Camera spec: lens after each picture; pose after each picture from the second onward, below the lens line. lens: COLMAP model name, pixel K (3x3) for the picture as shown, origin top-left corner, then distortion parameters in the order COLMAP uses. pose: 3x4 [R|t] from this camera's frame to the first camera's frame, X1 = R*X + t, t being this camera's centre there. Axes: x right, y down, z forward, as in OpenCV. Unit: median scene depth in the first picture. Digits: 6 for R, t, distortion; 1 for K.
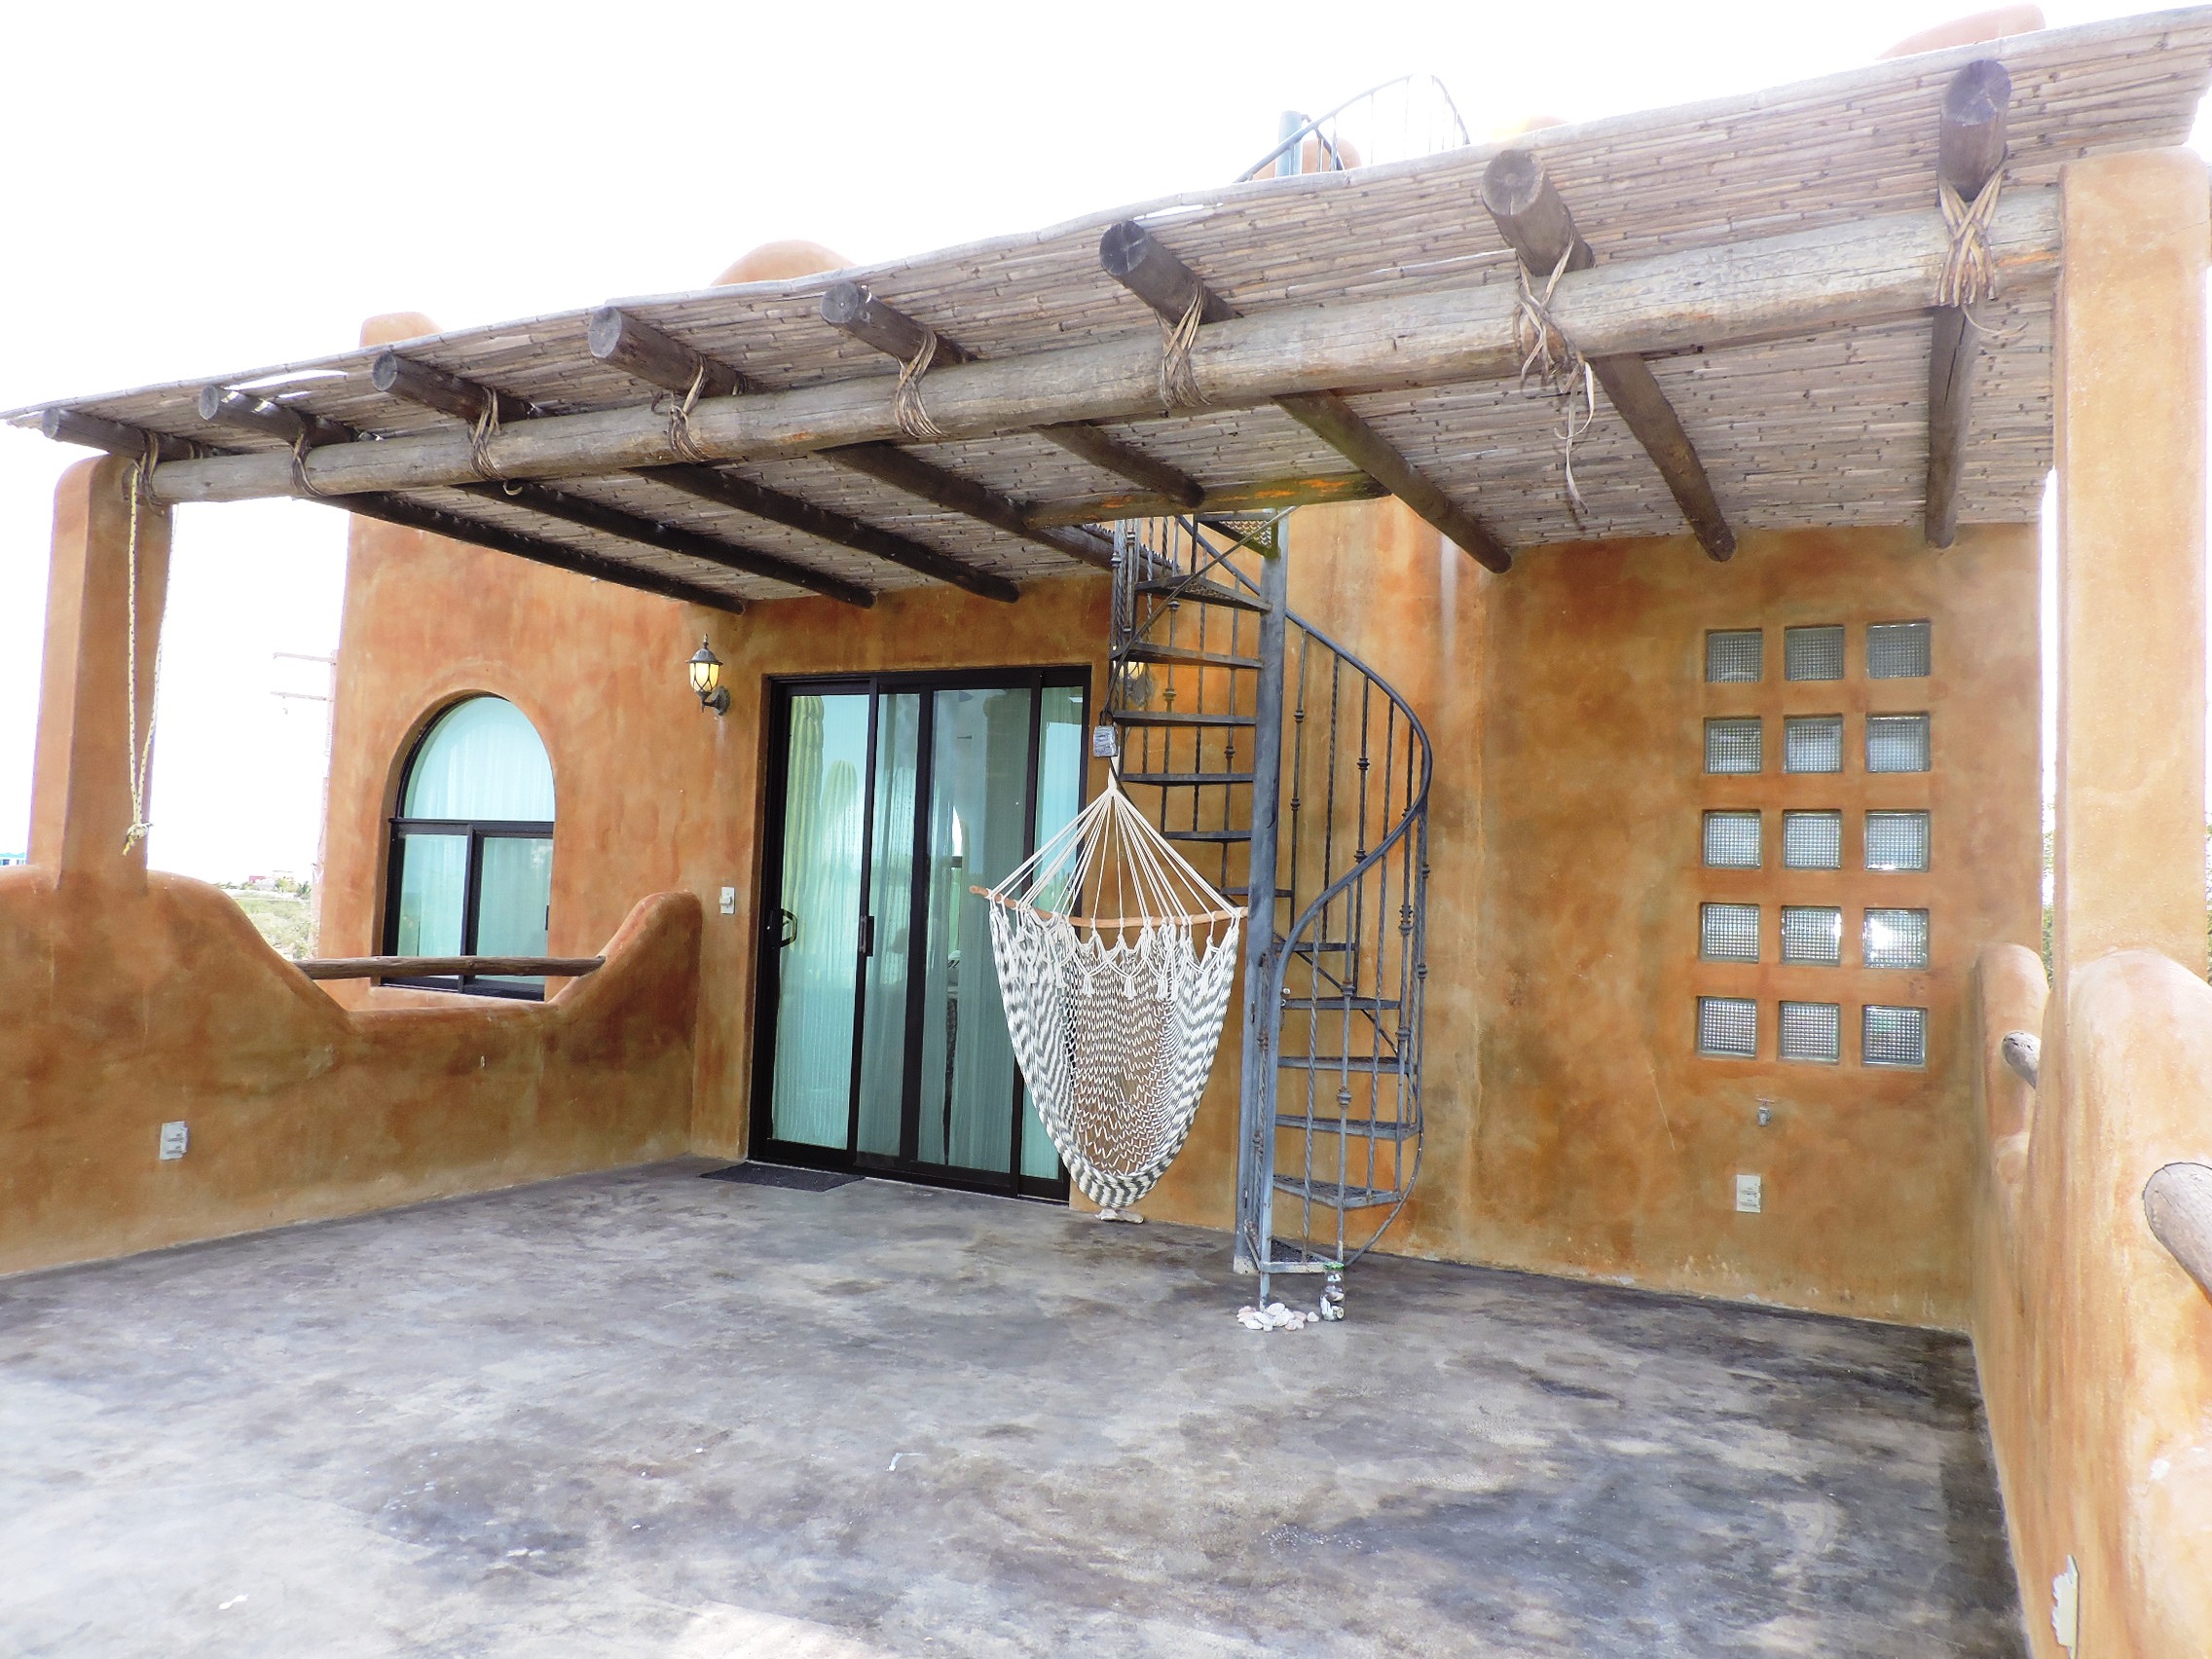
lens RADIAL K [[1550.4, 0, 1108.8], [0, 1550.4, 826.2], [0, 0, 1]] dist [-0.028234, 0.005354]
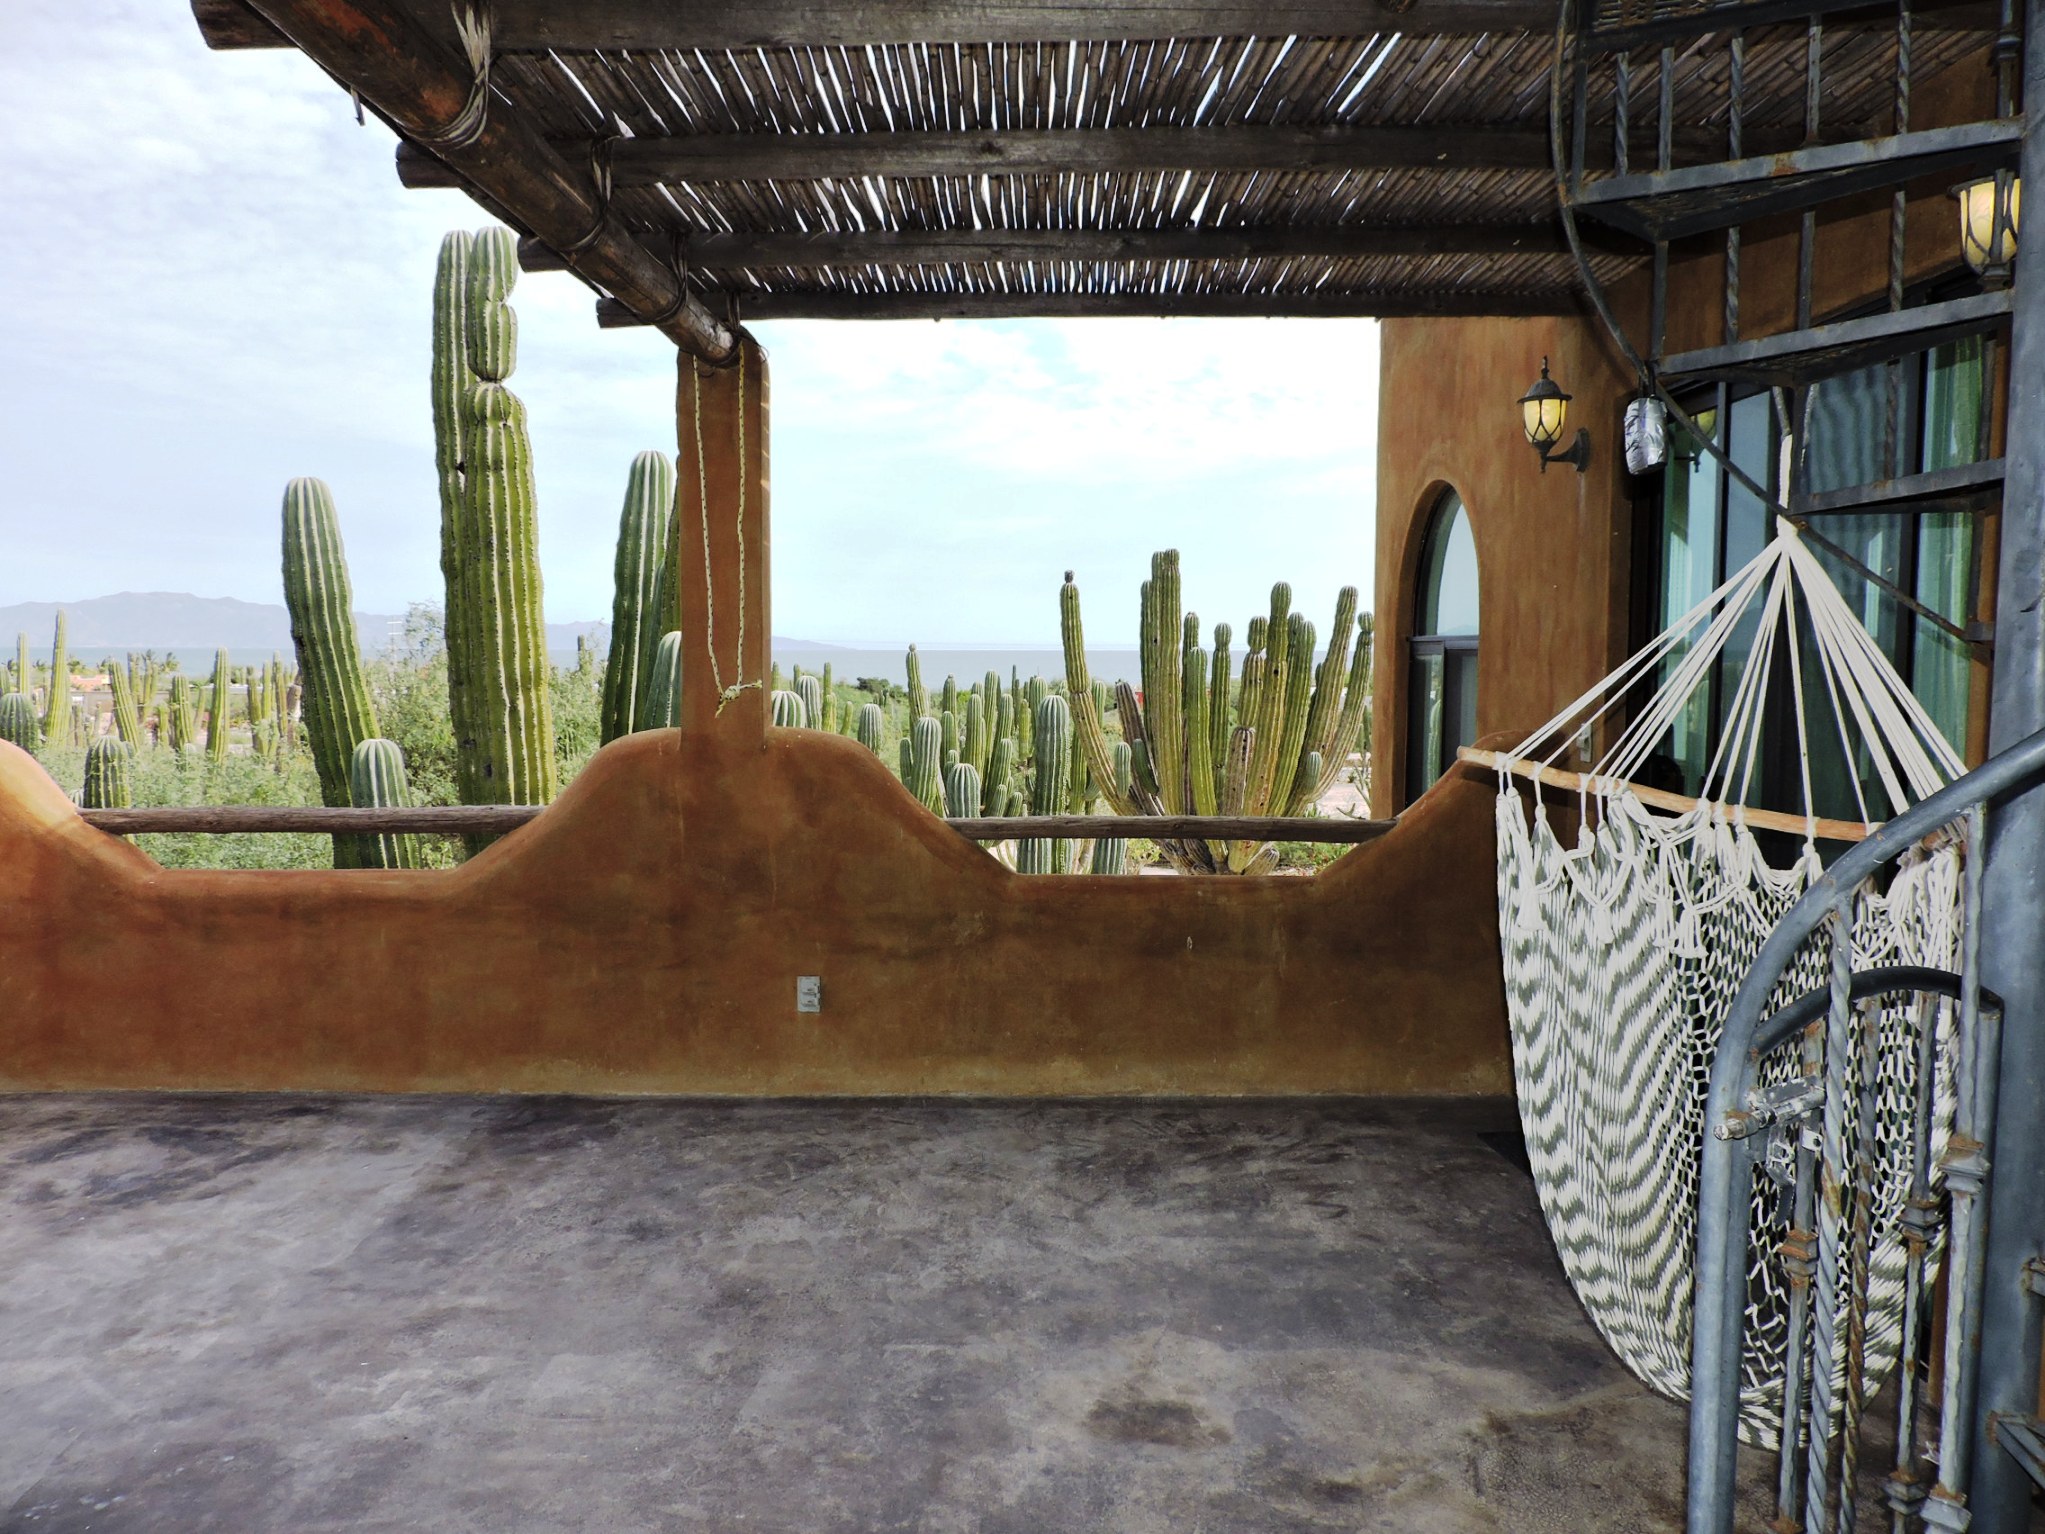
lens RADIAL K [[1433.4, 0, 1025.1], [0, 1433.4, 764.0], [0, 0, 1]] dist [-0.028234, 0.005354]
pose [[0.455104, 0.021693, -0.890174, 0.304270], [0.063124, 0.996402, 0.056554, 0.008824], [0.888198, -0.081930, 0.452097, 0.736176]]
